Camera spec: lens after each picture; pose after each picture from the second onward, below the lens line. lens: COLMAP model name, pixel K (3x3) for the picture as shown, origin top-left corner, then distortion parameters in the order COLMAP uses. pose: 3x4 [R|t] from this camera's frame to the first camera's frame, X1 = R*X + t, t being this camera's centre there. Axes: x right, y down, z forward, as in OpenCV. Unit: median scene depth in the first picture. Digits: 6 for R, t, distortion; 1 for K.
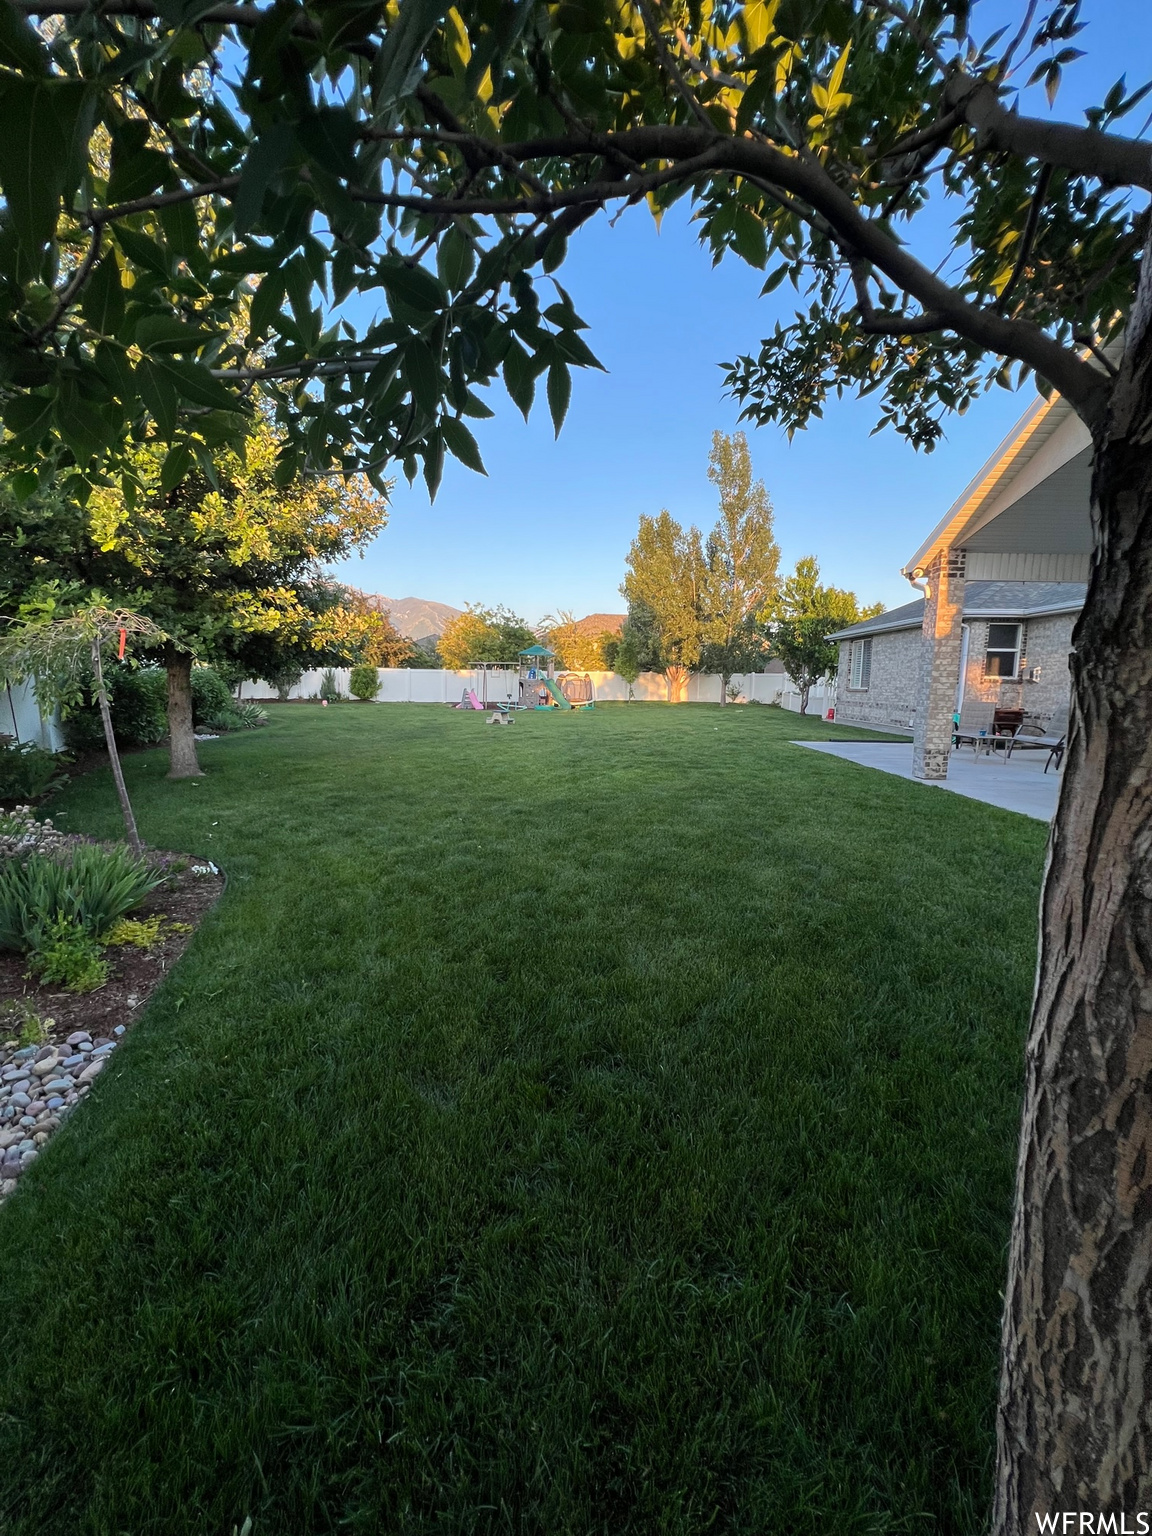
lens RADIAL K [[611.0, 0, 576.0], [0, 611.0, 768.0], [0, 0, 1]] dist [0.000596, 0.000034]
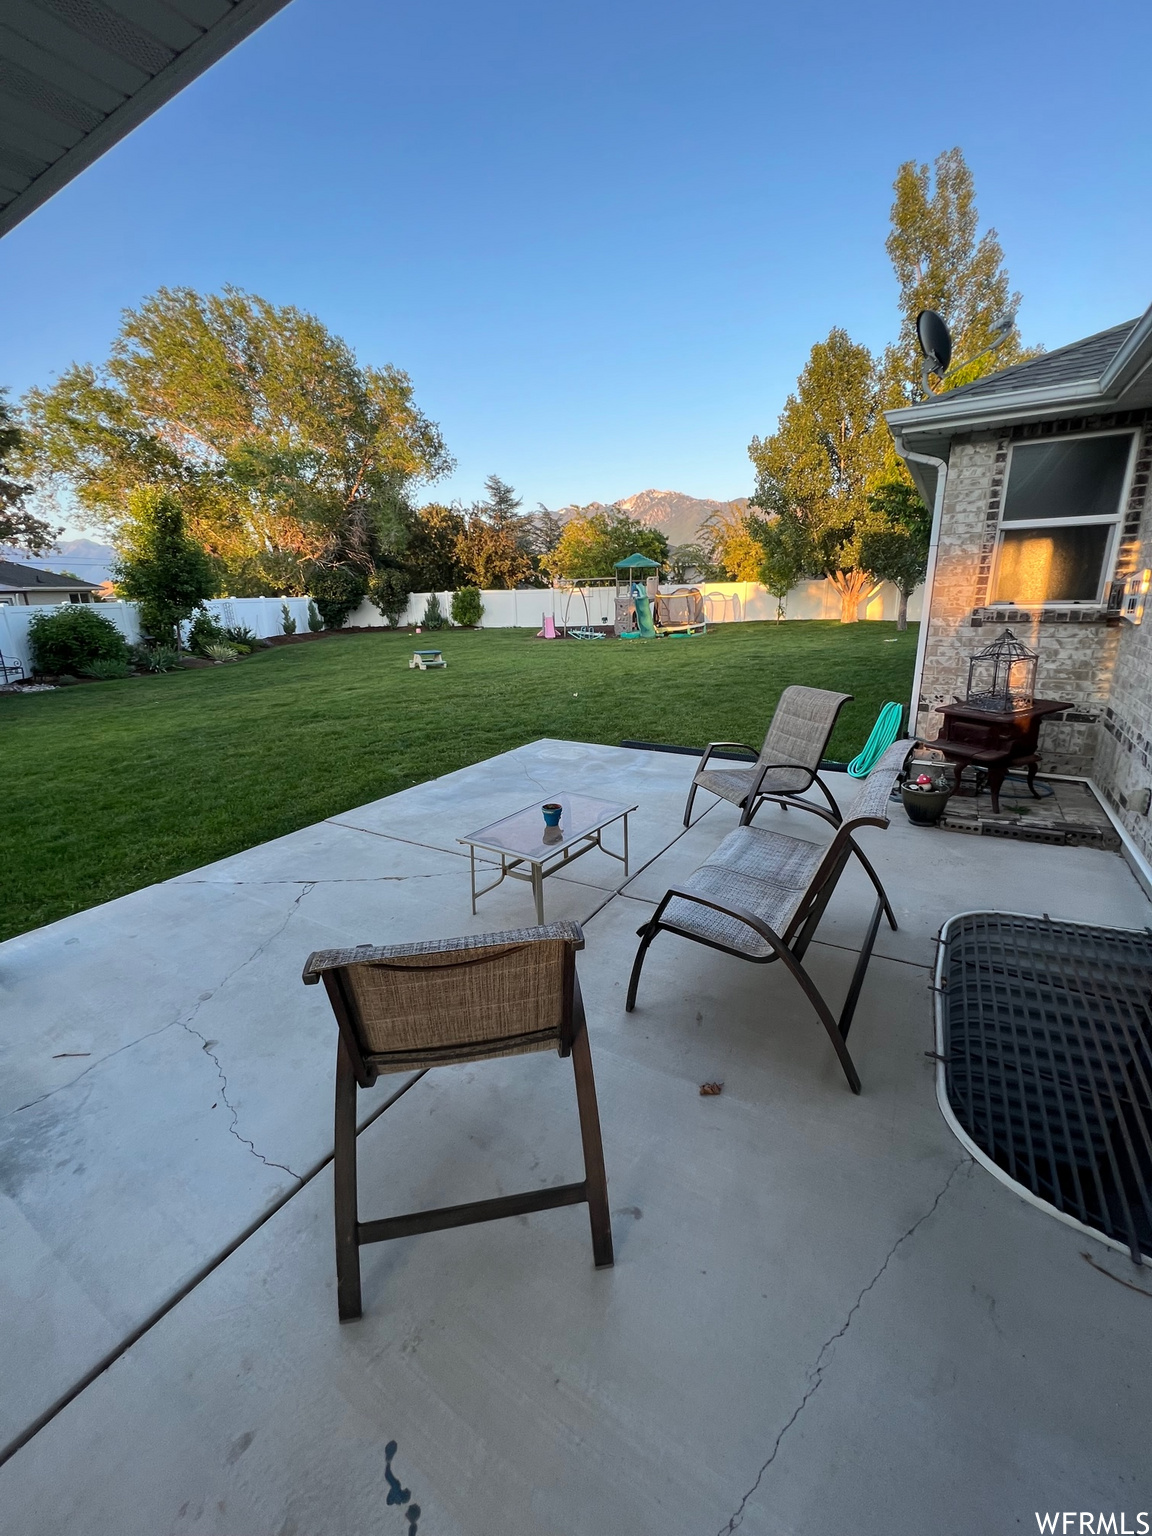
lens RADIAL K [[611.0, 0, 576.0], [0, 611.0, 768.0], [0, 0, 1]] dist [0.000596, 0.000034]
pose [[0.877821, 0.096584, -0.469150, 0.264962], [-0.027732, 0.988064, 0.151525, -0.043062], [0.478185, -0.120002, 0.870022, 0.235938]]
